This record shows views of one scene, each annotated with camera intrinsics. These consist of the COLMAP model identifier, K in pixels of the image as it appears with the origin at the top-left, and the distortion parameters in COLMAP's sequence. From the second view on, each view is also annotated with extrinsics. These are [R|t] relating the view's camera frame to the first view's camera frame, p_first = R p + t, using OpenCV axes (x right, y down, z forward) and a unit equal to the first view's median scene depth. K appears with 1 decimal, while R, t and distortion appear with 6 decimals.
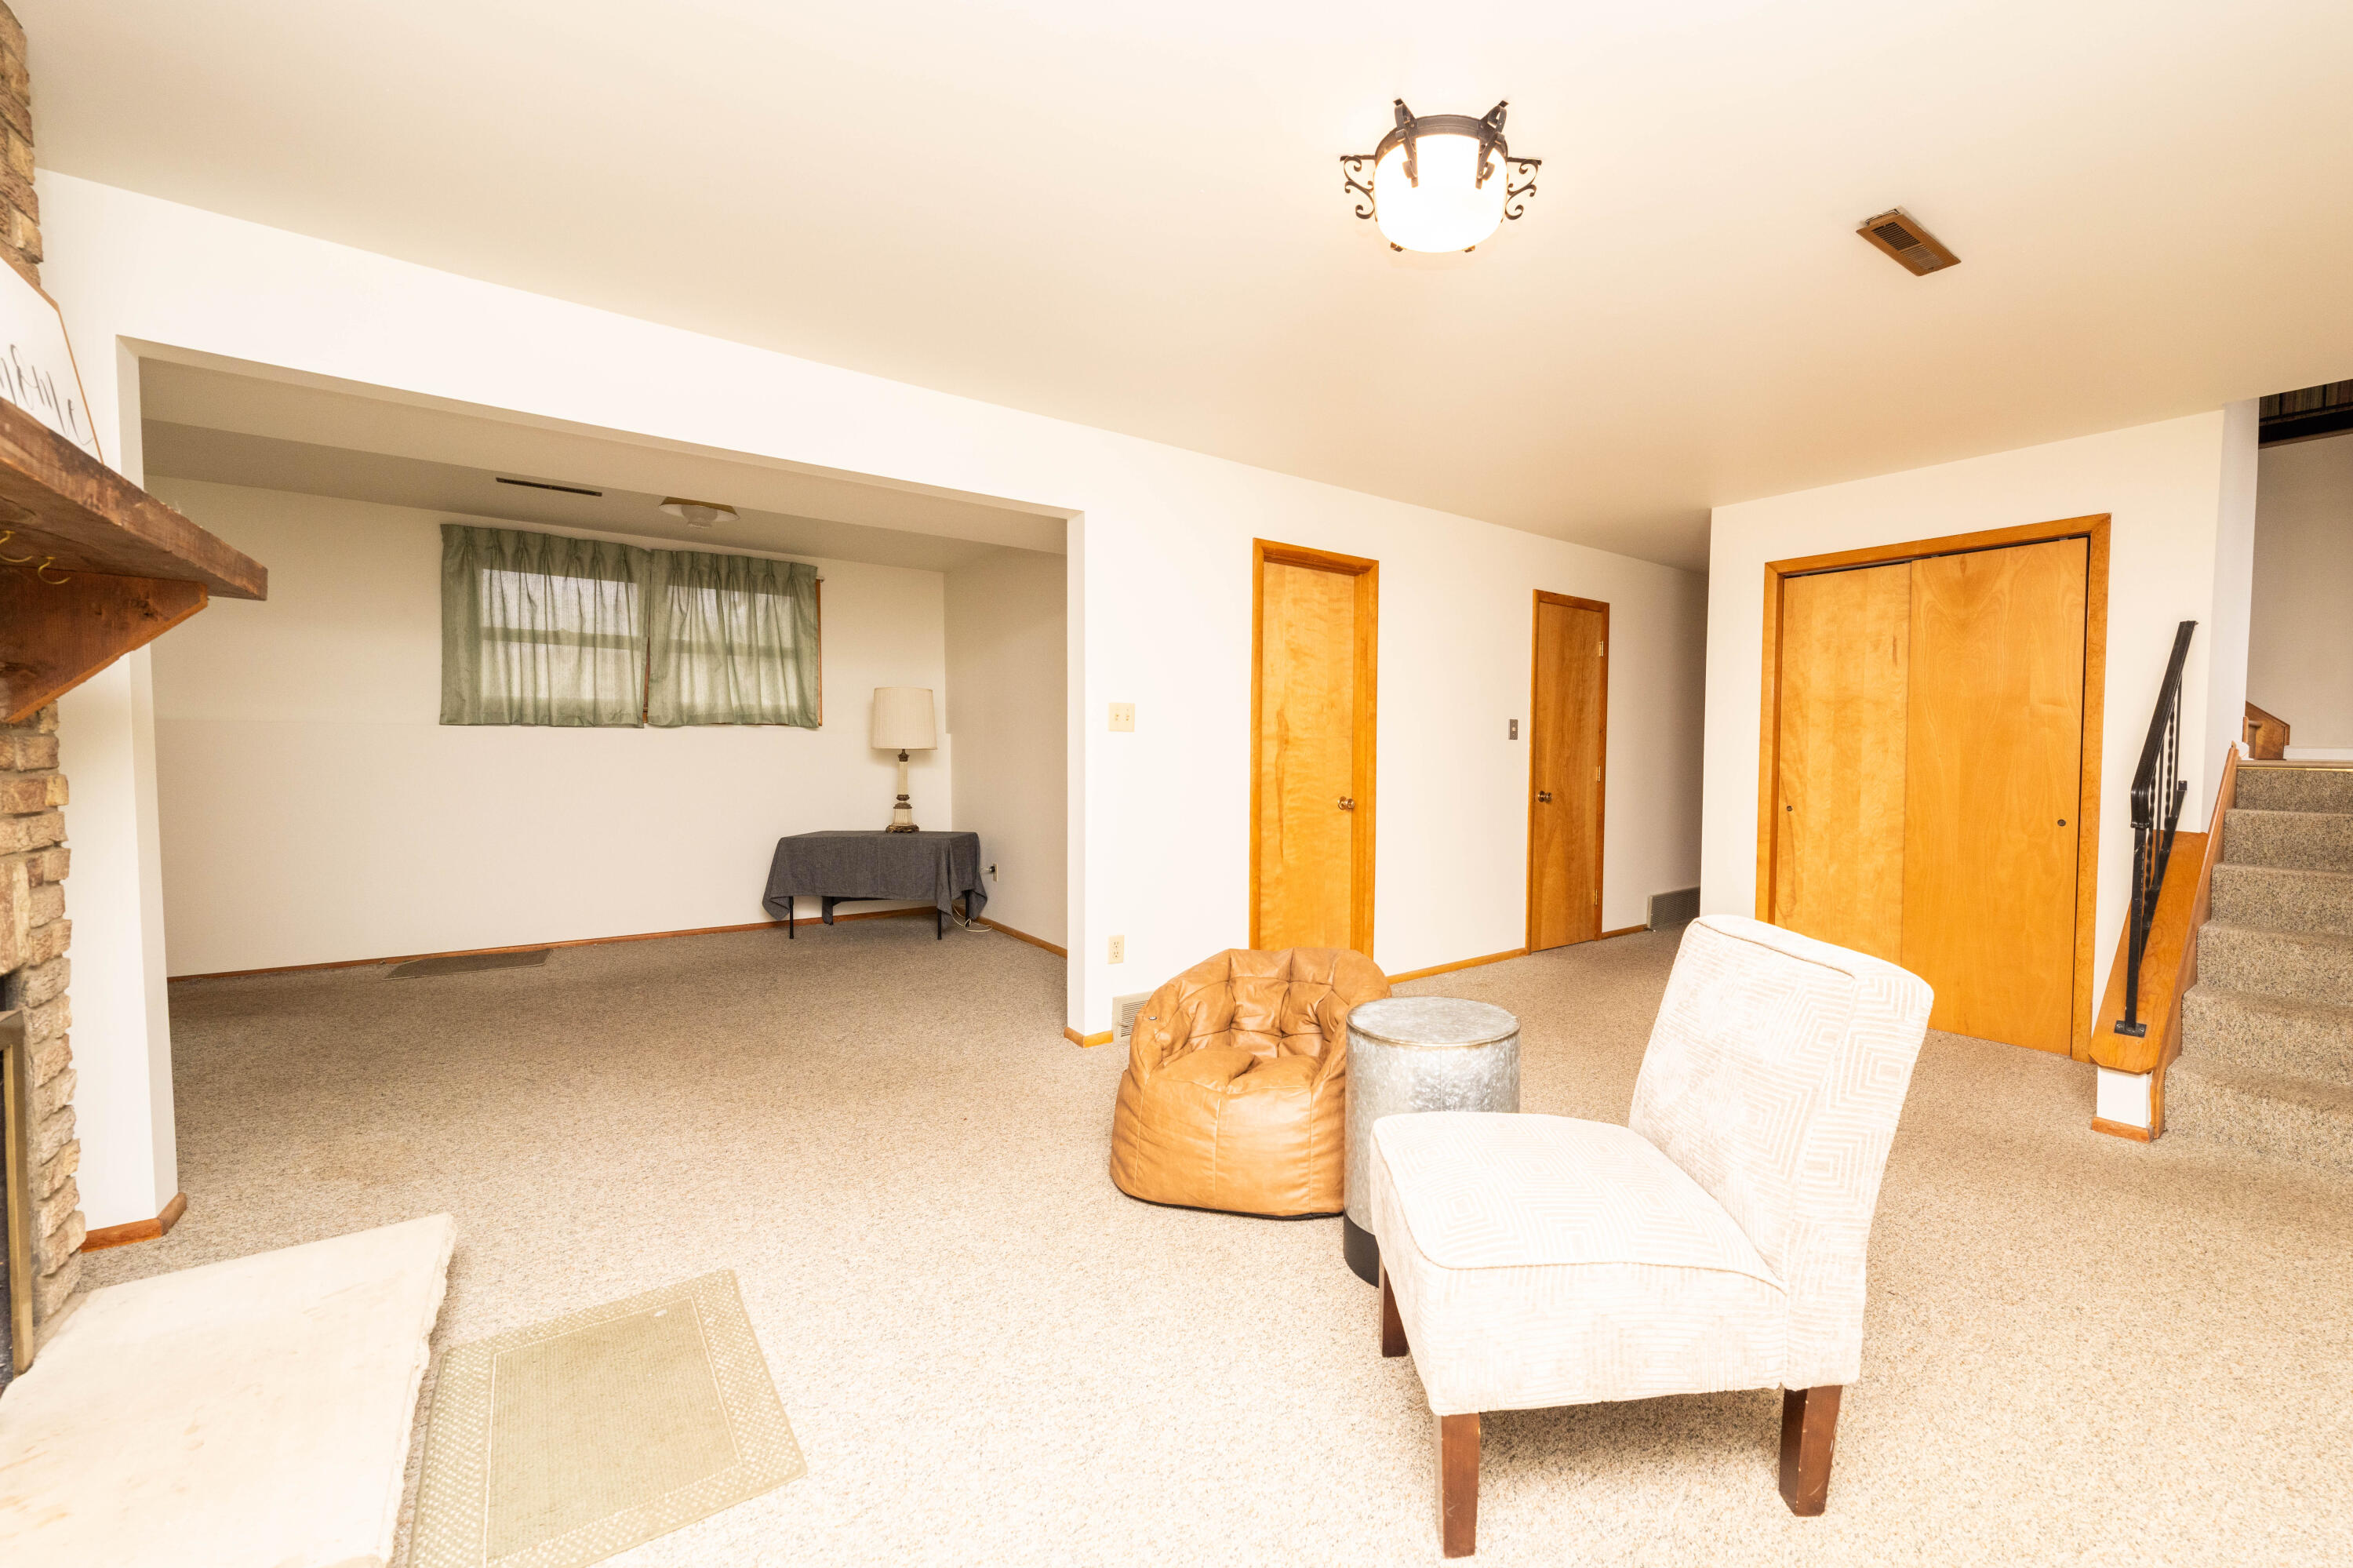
lens RADIAL K [[942.5, 0, 1335.6], [0, 942.5, 783.4], [0, 0, 1]] dist [-0.001464, -0.000168]
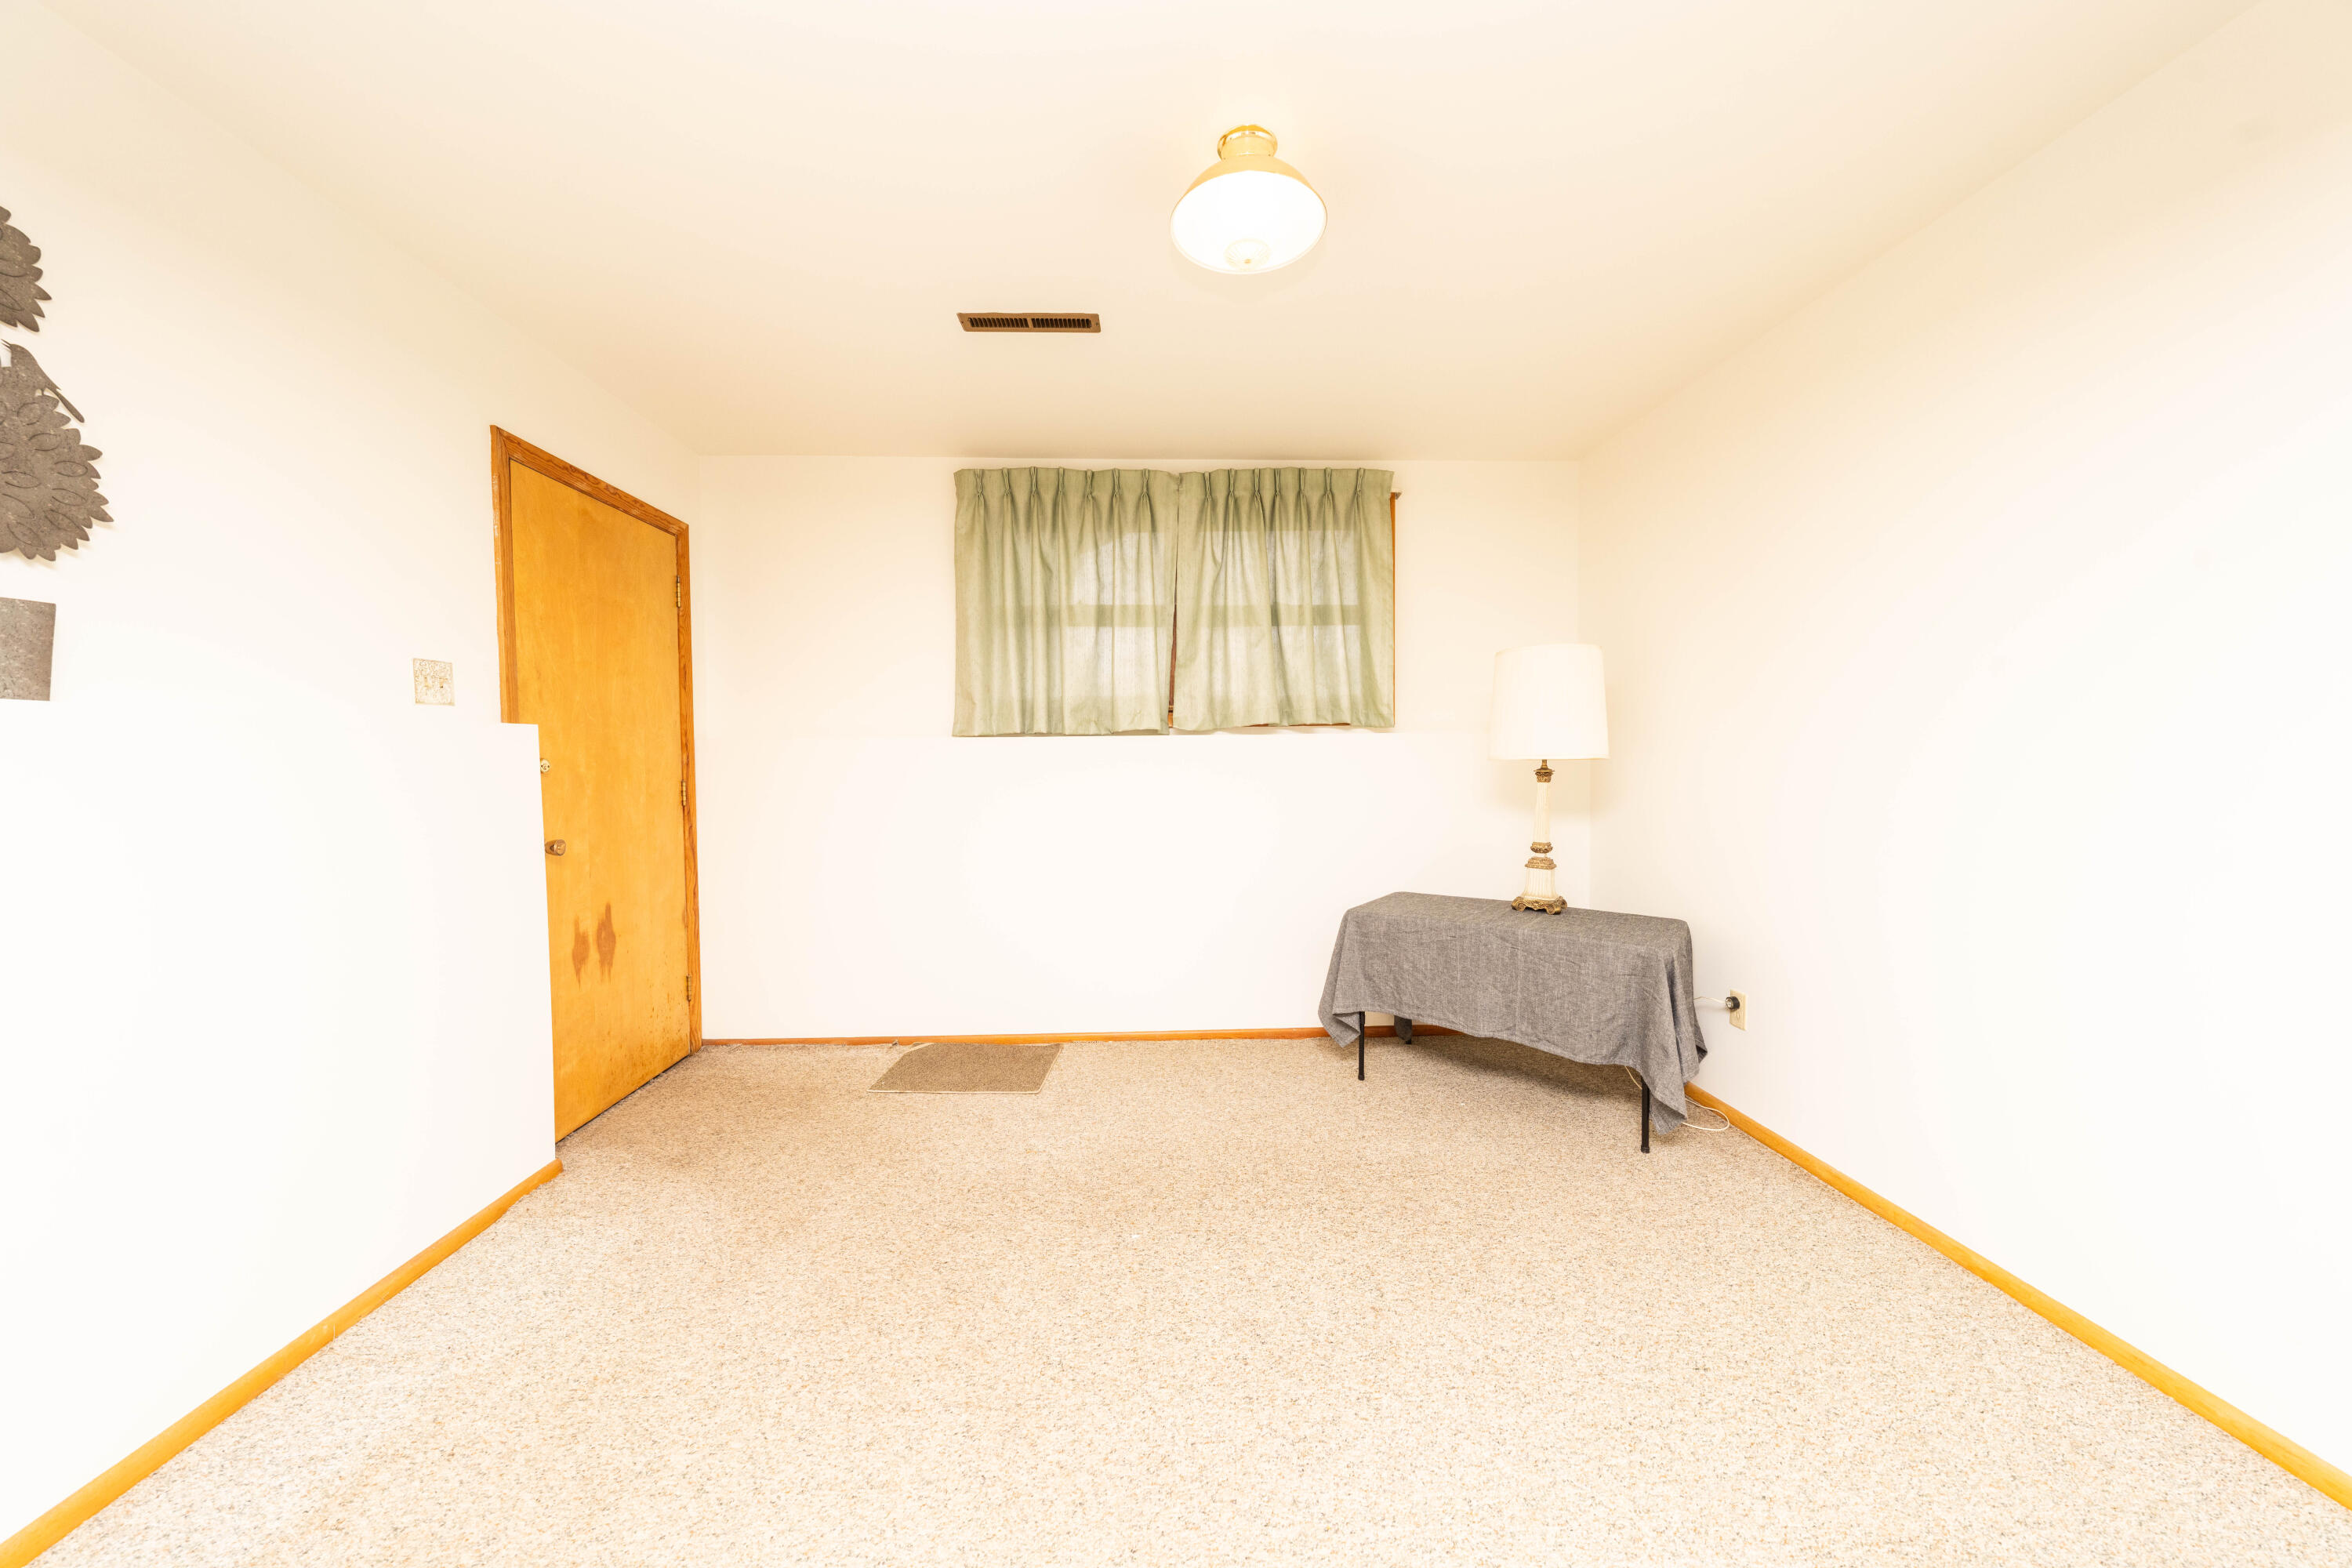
lens RADIAL K [[813.0, 0, 1176.0], [0, 813.0, 784.0], [0, 0, 1]] dist [-0.001033, -0.000142]
pose [[0.791966, 0.001548, -0.610564, -0.362573], [-0.008202, 0.999934, -0.008105, -0.018293], [0.610511, 0.011427, 0.791926, 0.526735]]
